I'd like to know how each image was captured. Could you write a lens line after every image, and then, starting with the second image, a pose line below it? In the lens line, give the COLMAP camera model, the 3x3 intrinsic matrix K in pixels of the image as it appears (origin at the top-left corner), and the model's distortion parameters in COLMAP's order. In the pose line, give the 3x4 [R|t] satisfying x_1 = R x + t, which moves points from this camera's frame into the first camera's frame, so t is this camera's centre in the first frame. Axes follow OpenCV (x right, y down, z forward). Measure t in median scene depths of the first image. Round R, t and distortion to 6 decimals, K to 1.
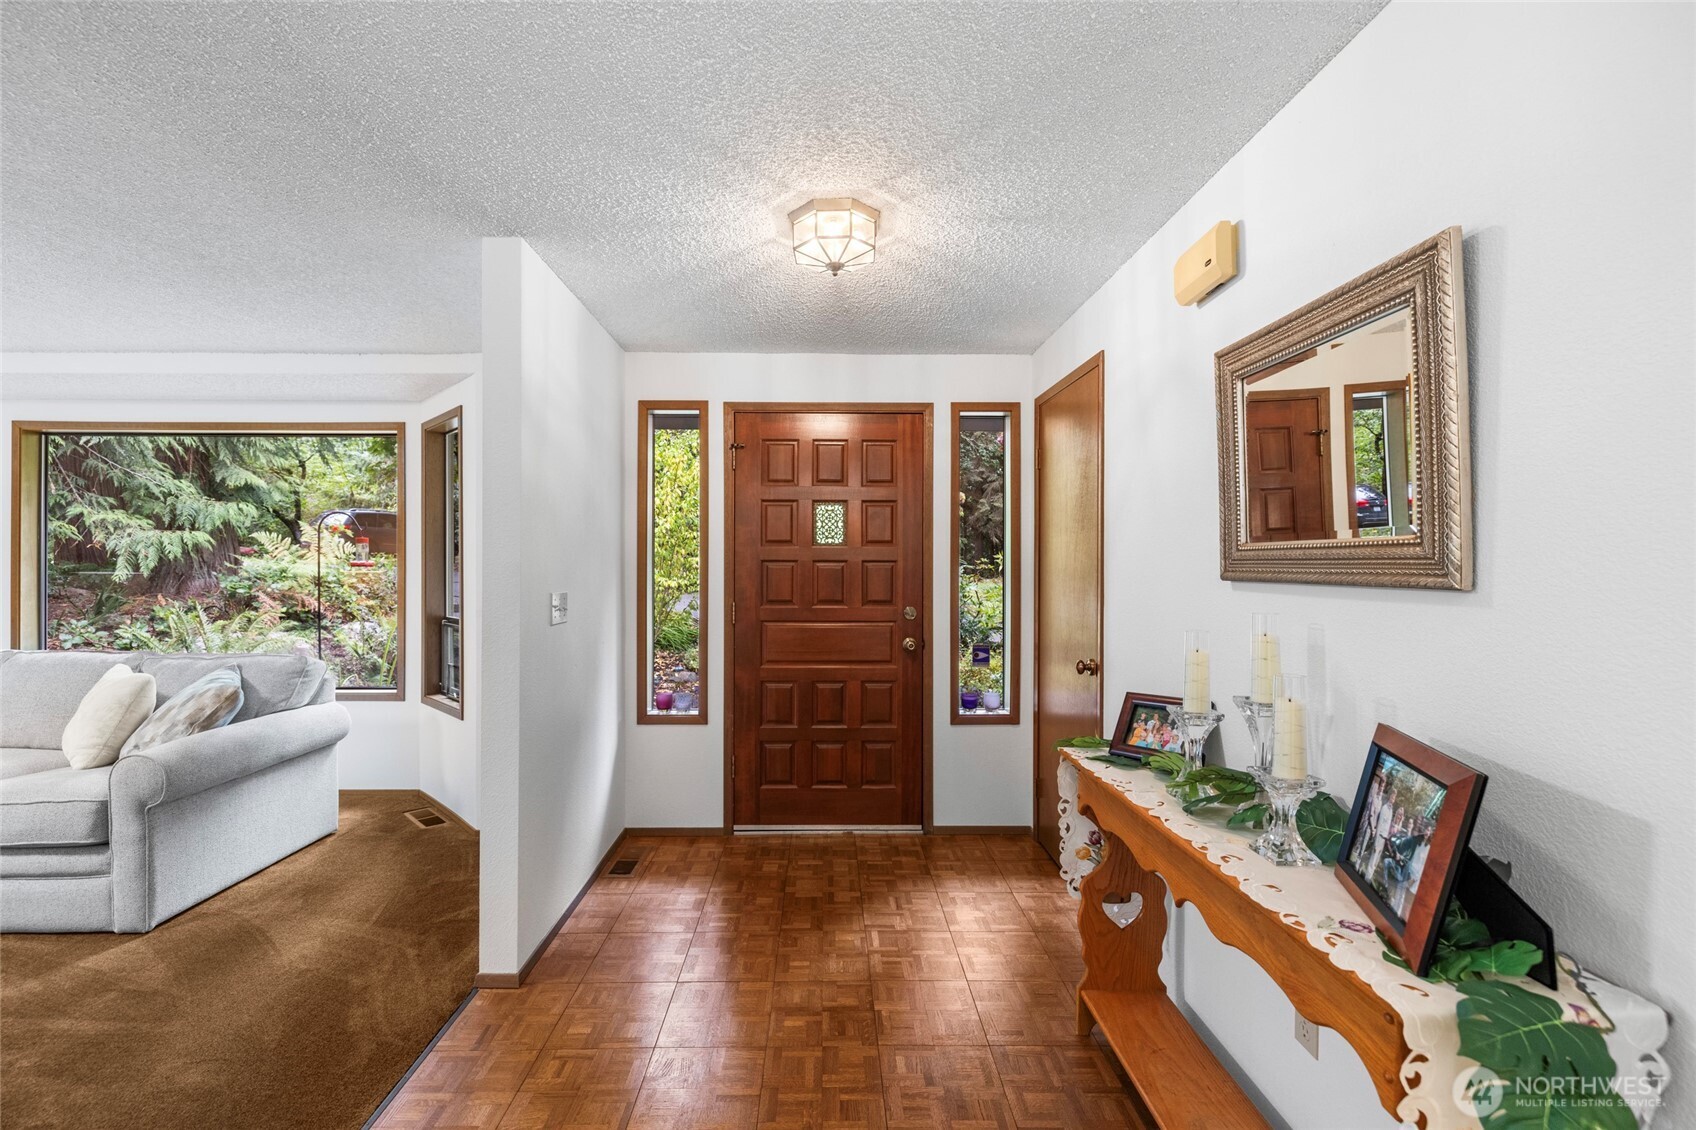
lens RADIAL K [[707.9, 0, 833.7], [0, 707.9, 576.5], [0, 0, 1]] dist [0.000094, 0.000343]
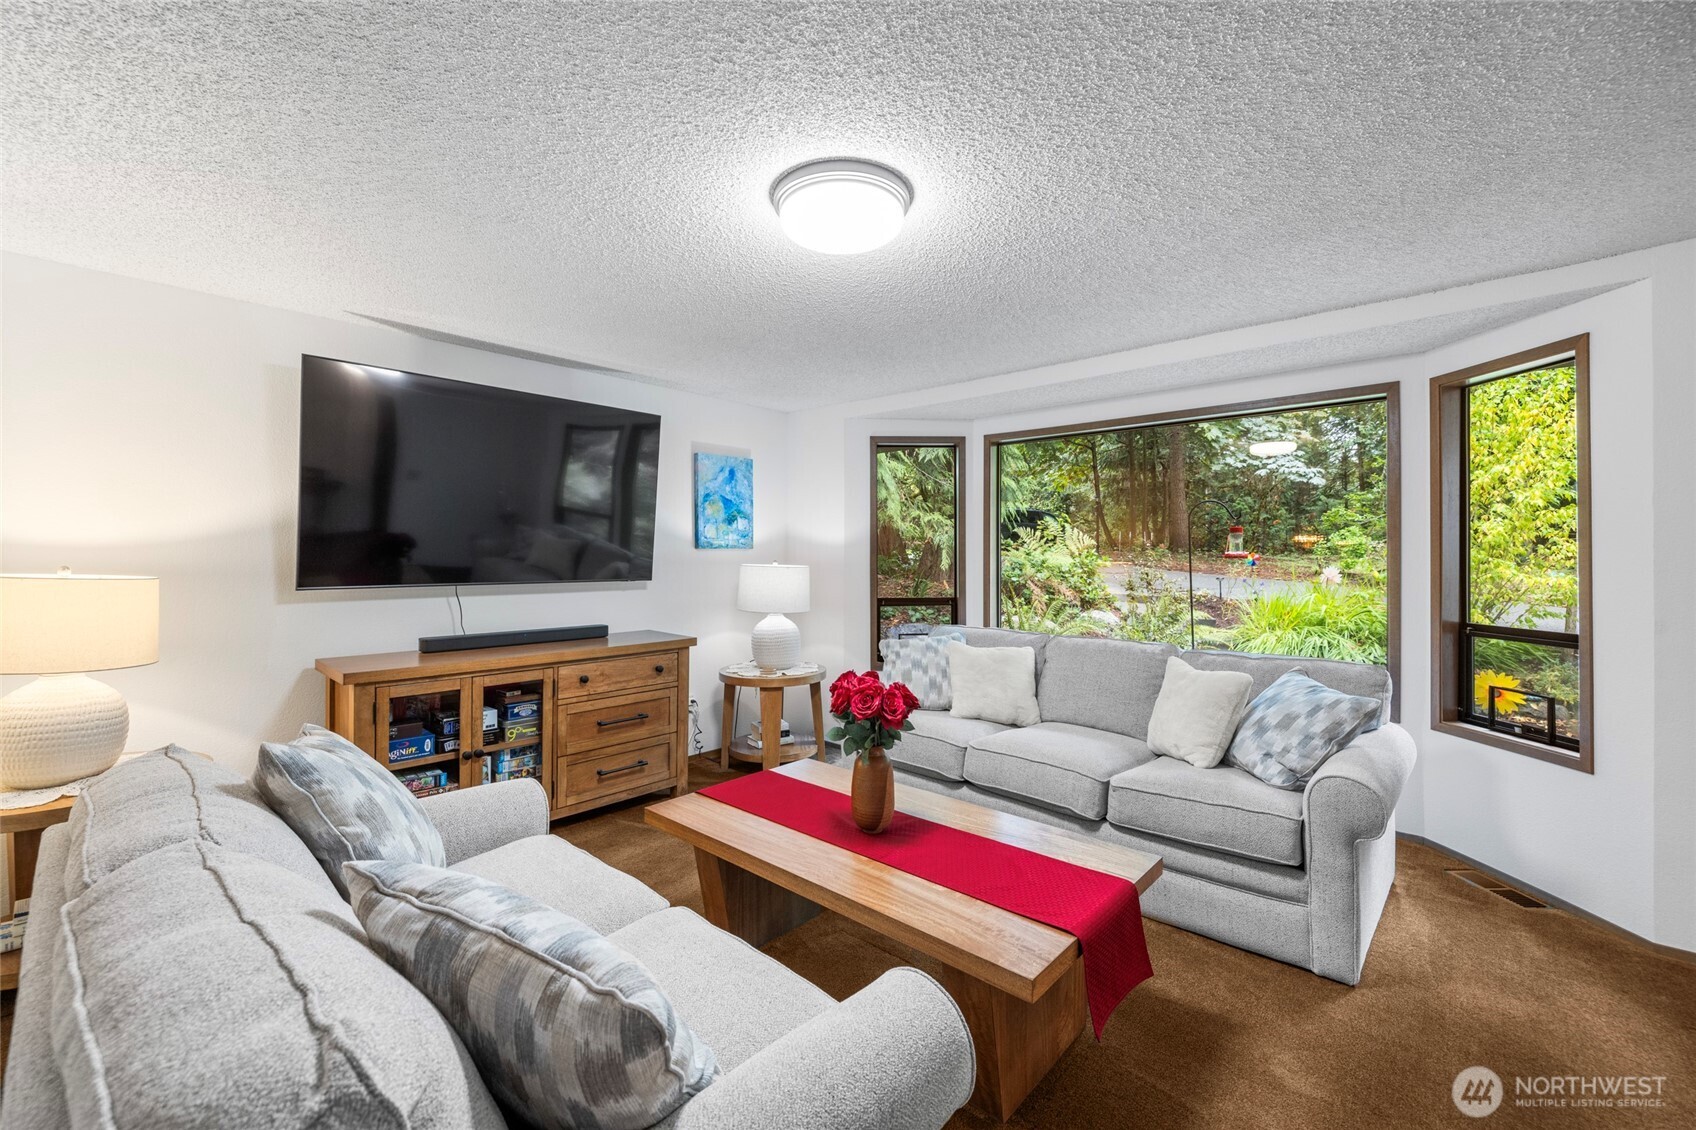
lens RADIAL K [[707.9, 0, 852.7], [0, 707.9, 557.6], [0, 0, 1]] dist [0.000094, 0.000343]
pose [[0.734444, -0.000557, -0.678669, -0.738003], [-0.008363, 0.999916, -0.009871, -0.002490], [0.678618, 0.012925, 0.734378, -0.043248]]
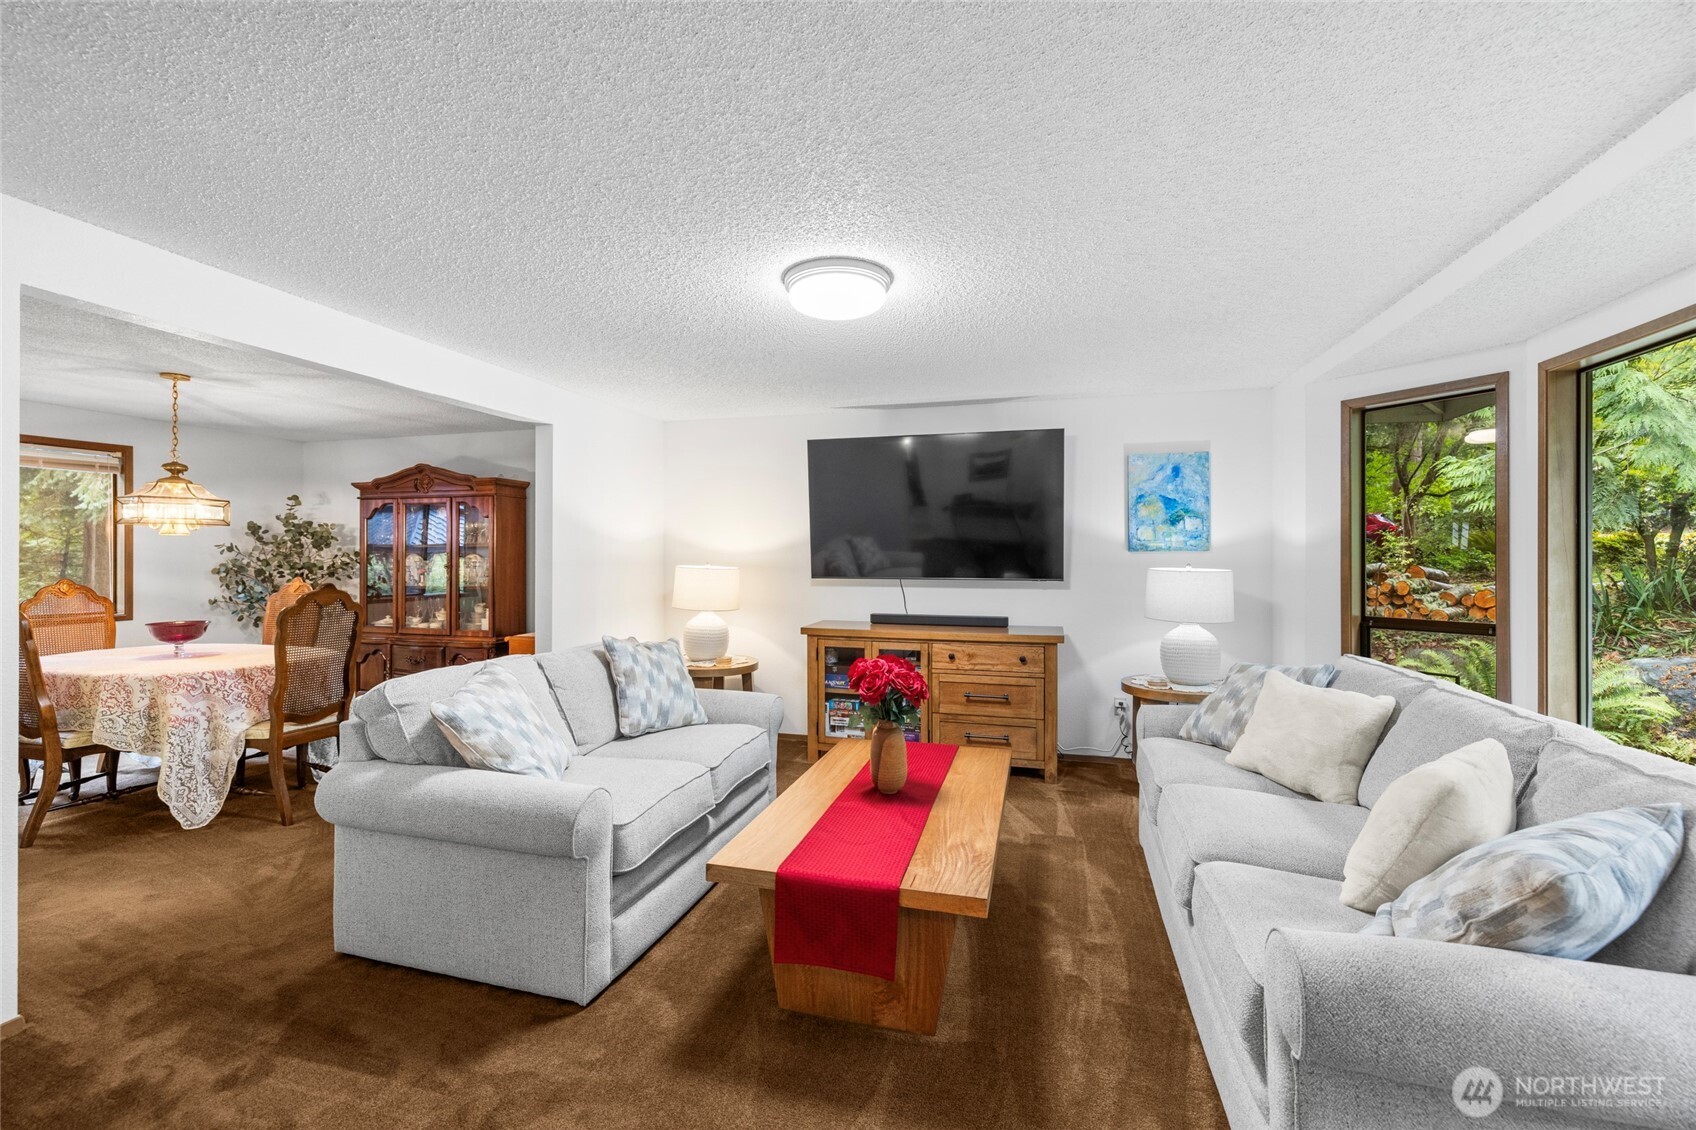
lens RADIAL K [[707.9, 0, 838.4], [0, 707.9, 557.8], [0, 0, 1]] dist [0.000094, 0.000343]
pose [[-0.284501, -0.004159, -0.958667, -0.362084], [-0.017303, 0.999850, 0.000797, -0.011202], [0.958519, 0.016815, -0.284531, 0.737024]]
